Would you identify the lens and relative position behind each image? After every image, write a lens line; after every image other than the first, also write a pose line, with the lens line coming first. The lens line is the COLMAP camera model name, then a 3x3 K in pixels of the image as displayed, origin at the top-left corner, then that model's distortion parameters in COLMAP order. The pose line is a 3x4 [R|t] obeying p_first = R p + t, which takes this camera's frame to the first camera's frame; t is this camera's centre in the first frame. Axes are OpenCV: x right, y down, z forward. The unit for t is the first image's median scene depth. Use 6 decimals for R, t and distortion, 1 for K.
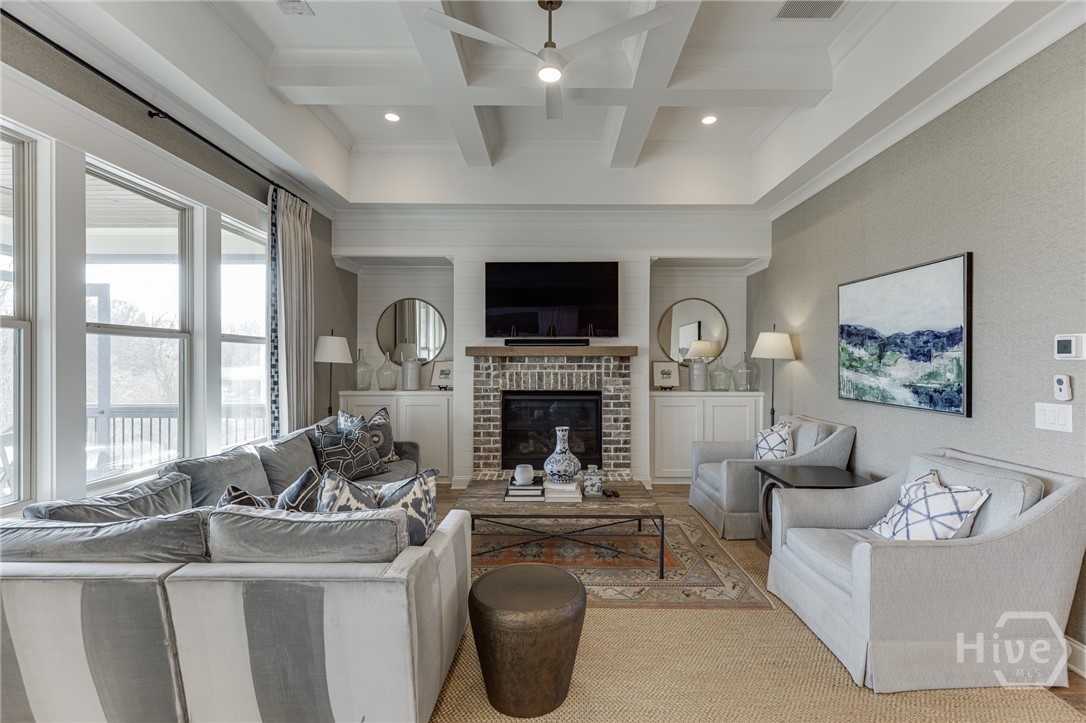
lens RADIAL K [[493.4, 0, 548.4], [0, 493.4, 359.2], [0, 0, 1]] dist [0.006909, -0.000261]
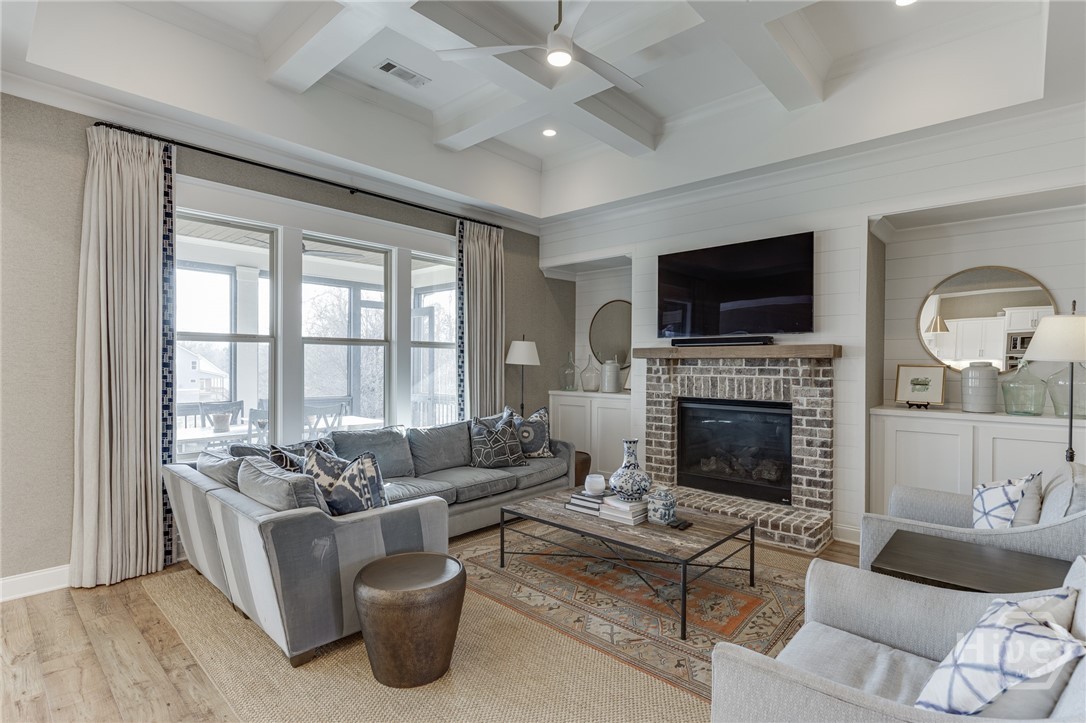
lens RADIAL K [[527.2, 0, 543.0], [0, 527.2, 361.5], [0, 0, 1]] dist [-0.001335, -0.000445]
pose [[0.741850, 0.002317, -0.670561, 0.372928], [-0.002621, 0.999996, 0.000556, -0.000143], [0.670560, 0.001345, 0.741854, 0.133076]]
